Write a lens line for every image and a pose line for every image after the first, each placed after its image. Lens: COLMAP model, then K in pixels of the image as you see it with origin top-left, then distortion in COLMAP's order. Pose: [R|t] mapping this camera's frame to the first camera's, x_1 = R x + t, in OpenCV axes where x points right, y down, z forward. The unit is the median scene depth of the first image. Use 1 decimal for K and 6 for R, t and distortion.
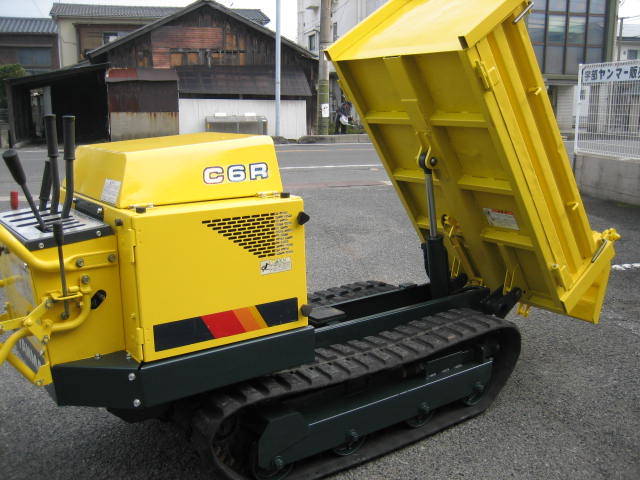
lens RADIAL K [[667.1, 0, 320.0], [0, 667.1, 240.0], [0, 0, 1]] dist [-0.140101, 0.189288]
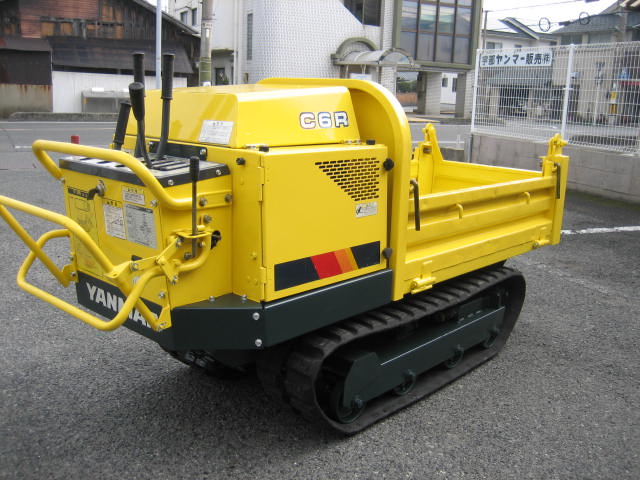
lens RADIAL K [[667.1, 0, 320.0], [0, 667.1, 240.0], [0, 0, 1]] dist [-0.140101, 0.189288]
pose [[0.978980, -0.008532, 0.203780, -0.287424], [0.003316, 0.999658, 0.025923, 0.048407], [-0.203932, -0.024703, 0.978673, -0.003459]]
